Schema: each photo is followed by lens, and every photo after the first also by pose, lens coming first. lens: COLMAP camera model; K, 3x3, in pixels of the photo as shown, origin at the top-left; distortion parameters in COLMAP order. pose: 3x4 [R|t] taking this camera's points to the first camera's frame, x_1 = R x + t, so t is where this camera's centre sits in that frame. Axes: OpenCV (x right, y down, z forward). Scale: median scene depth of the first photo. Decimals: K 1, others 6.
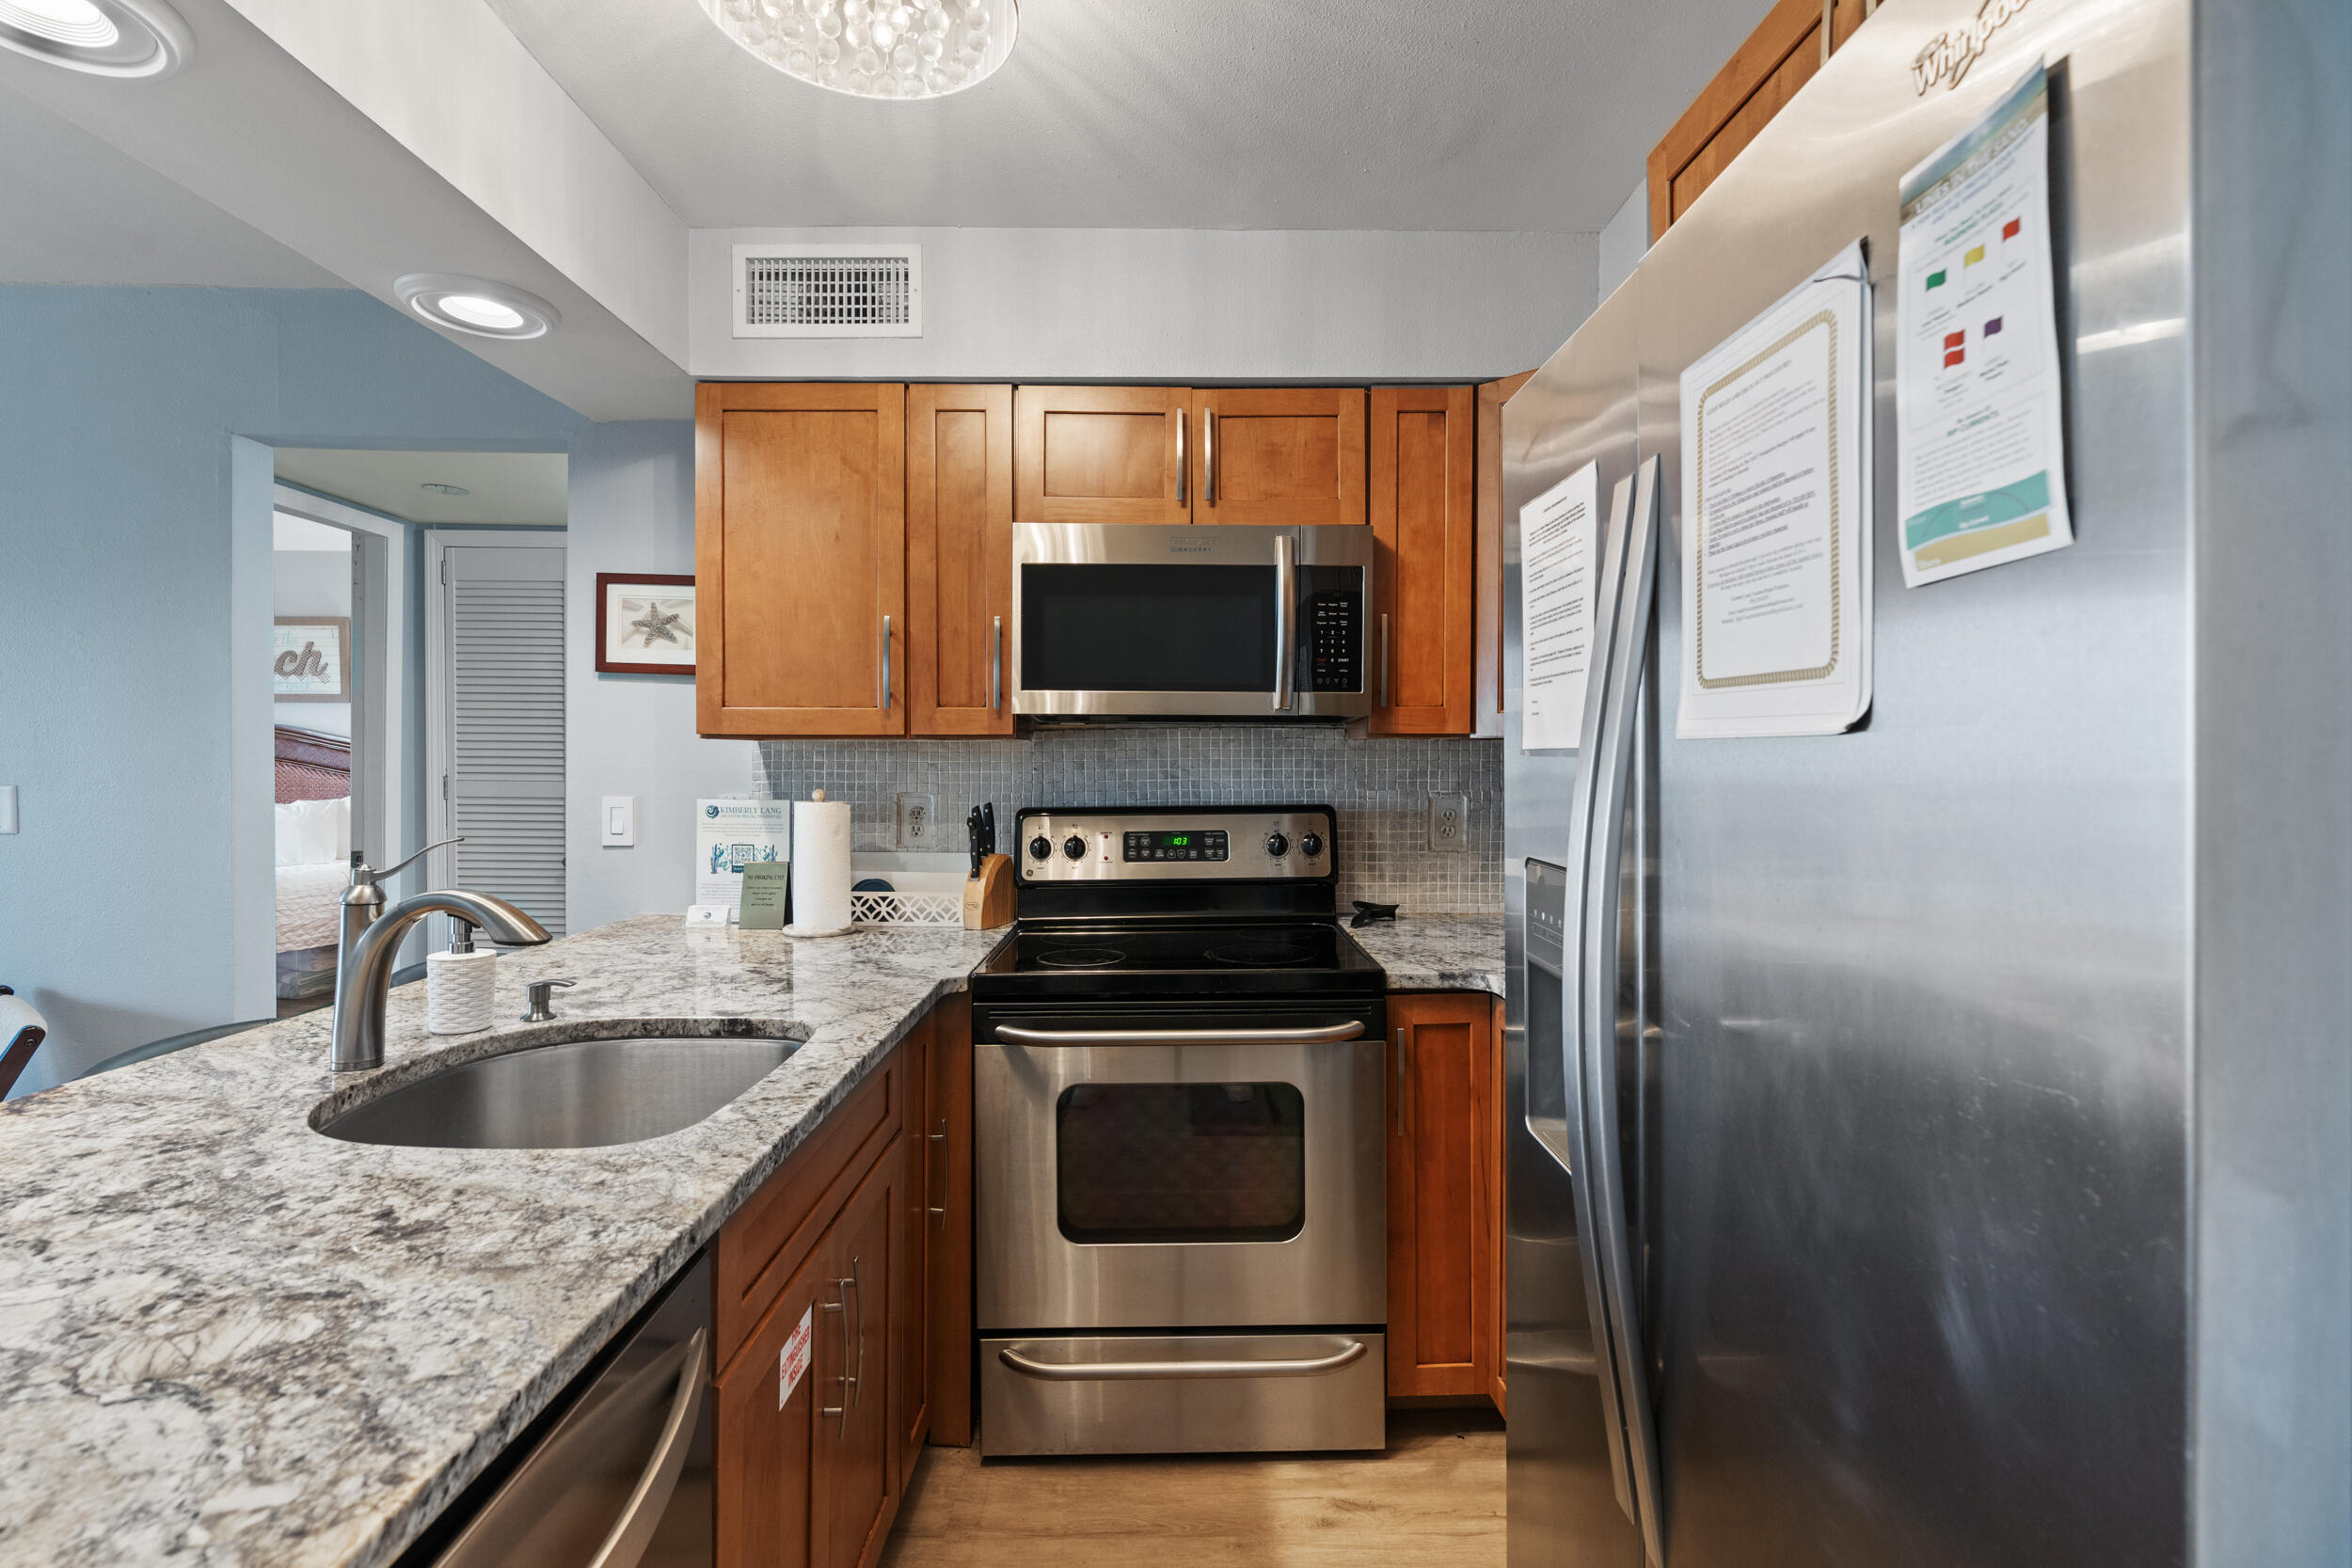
lens RADIAL K [[1059.3, 0, 1185.2], [0, 1059.3, 770.4], [0, 0, 1]] dist [-0.012392, 0.003103]
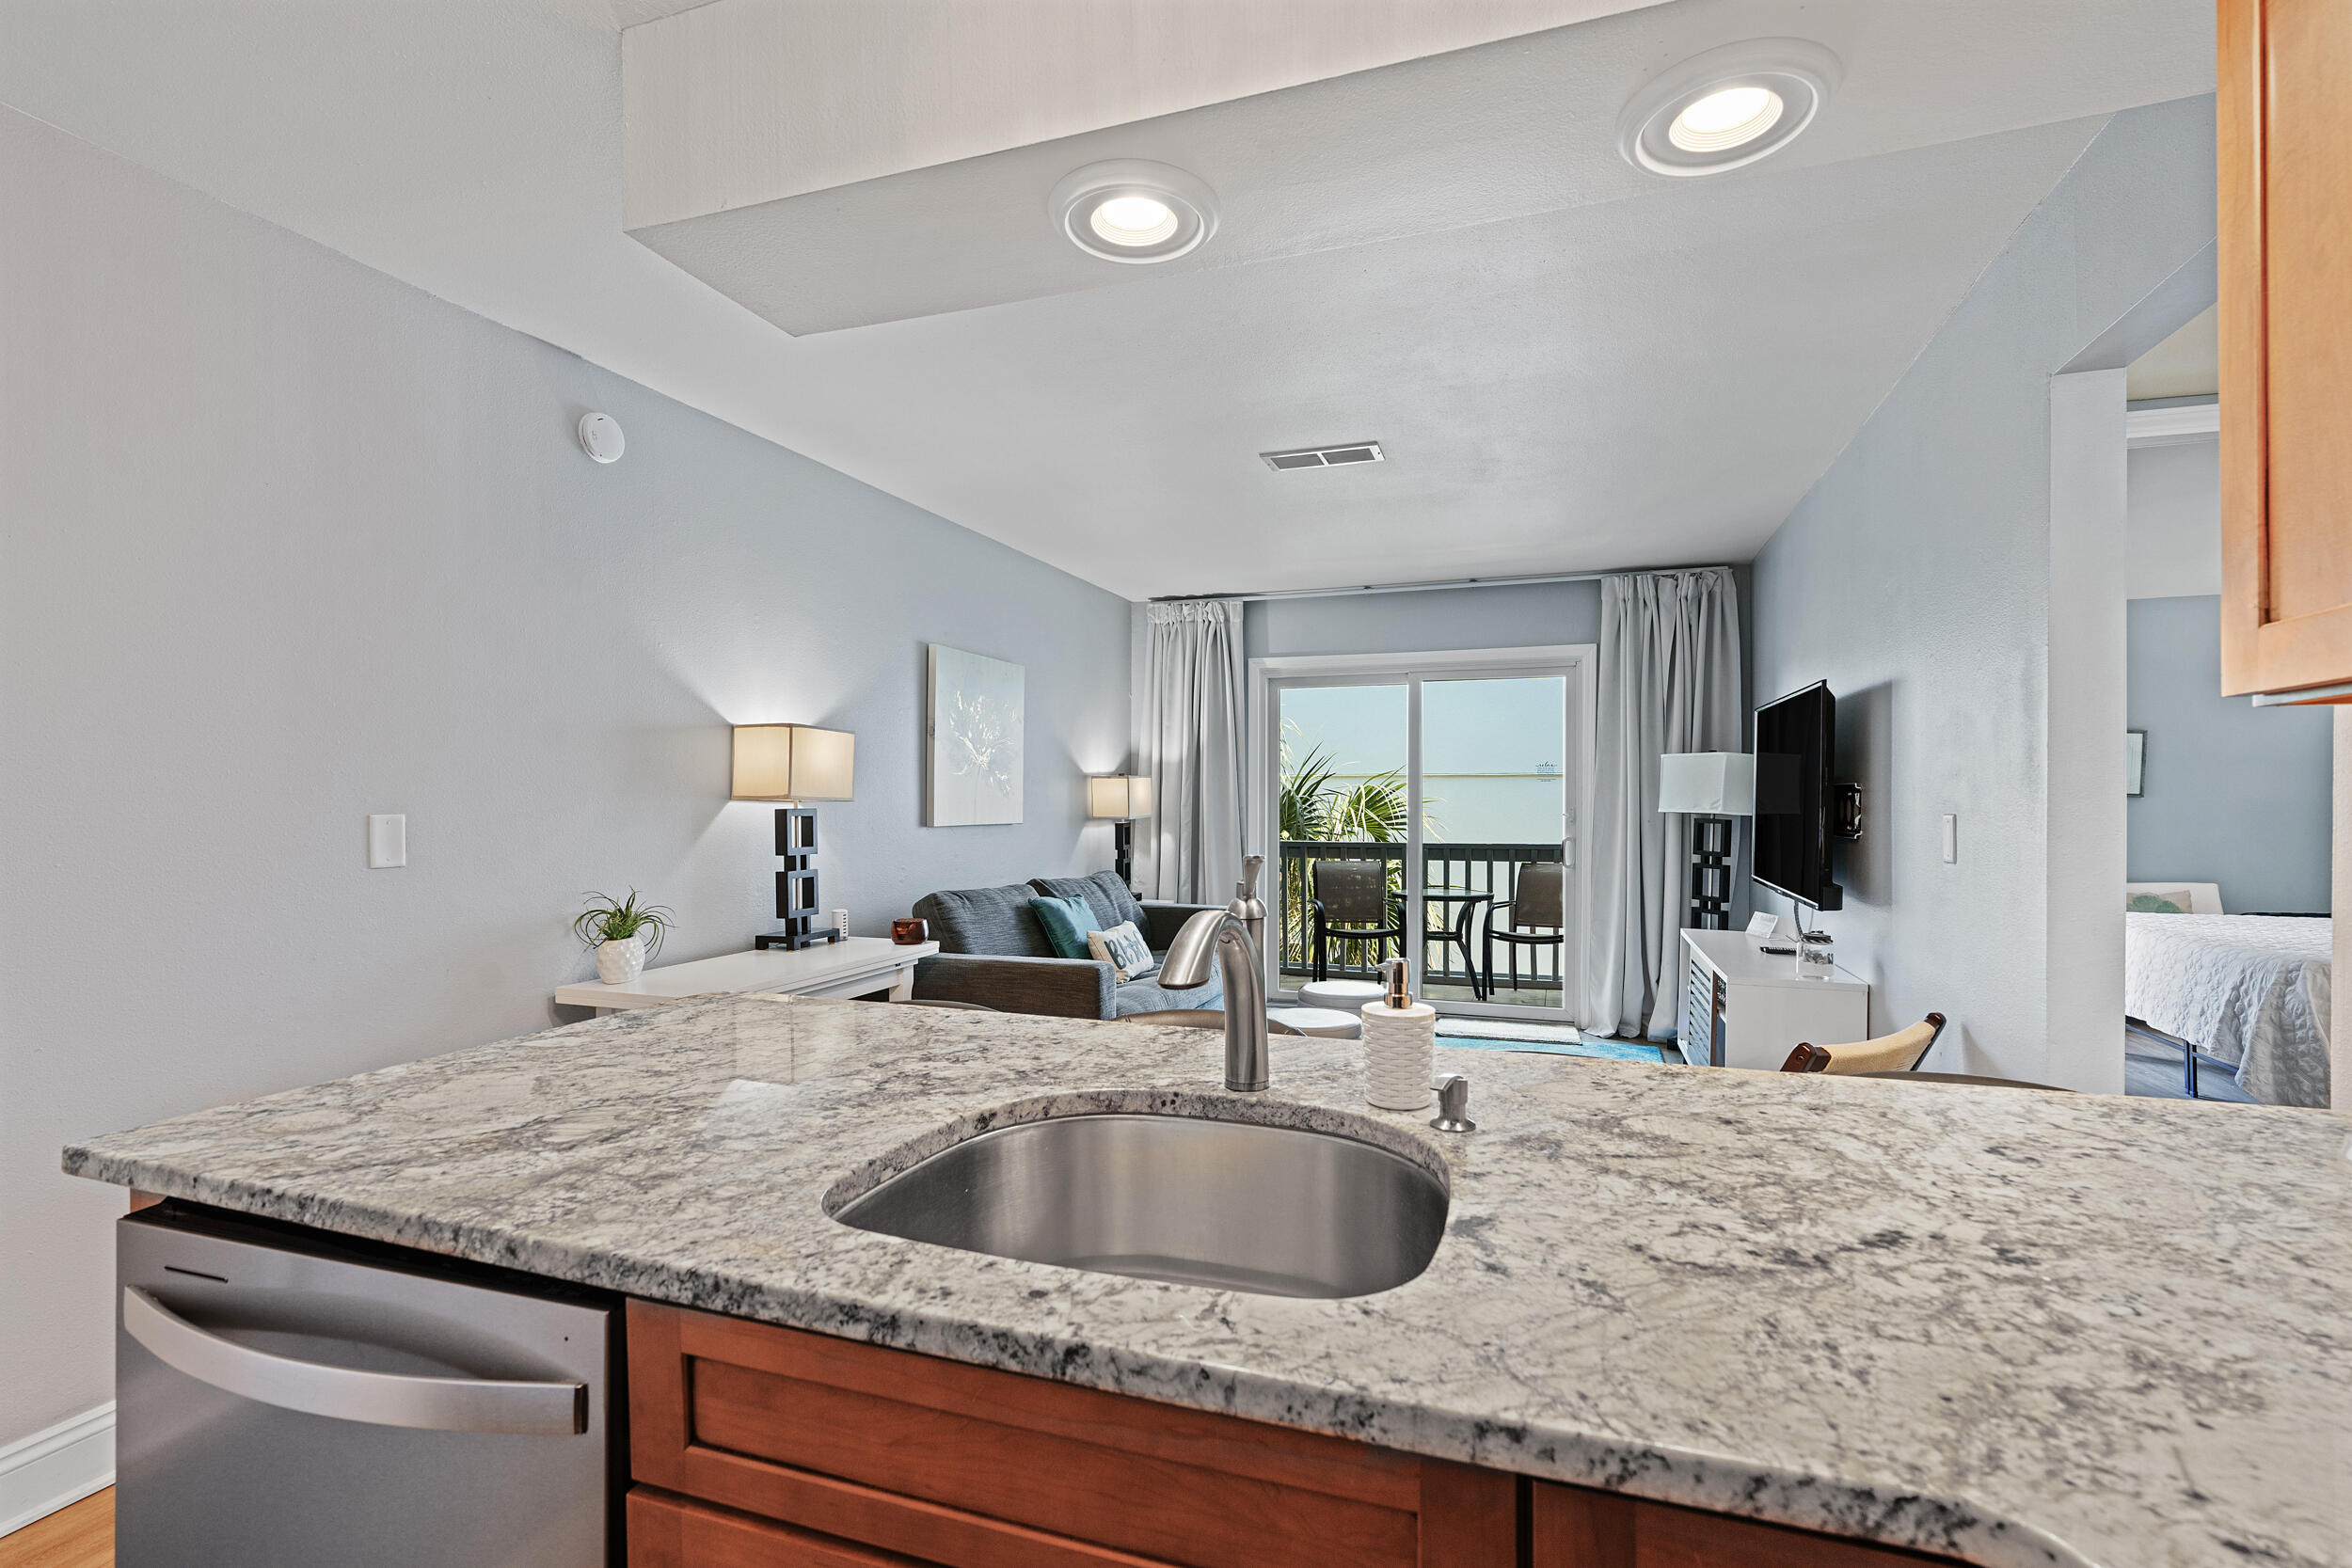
lens RADIAL K [[1059.3, 0, 1193.8], [0, 1059.3, 805.0], [0, 0, 1]] dist [-0.012392, 0.003103]
pose [[-0.344153, -0.002279, -0.938911, 0.085741], [-0.011030, 0.999938, 0.001616, 0.012508], [0.938849, 0.010913, -0.344157, 0.749839]]
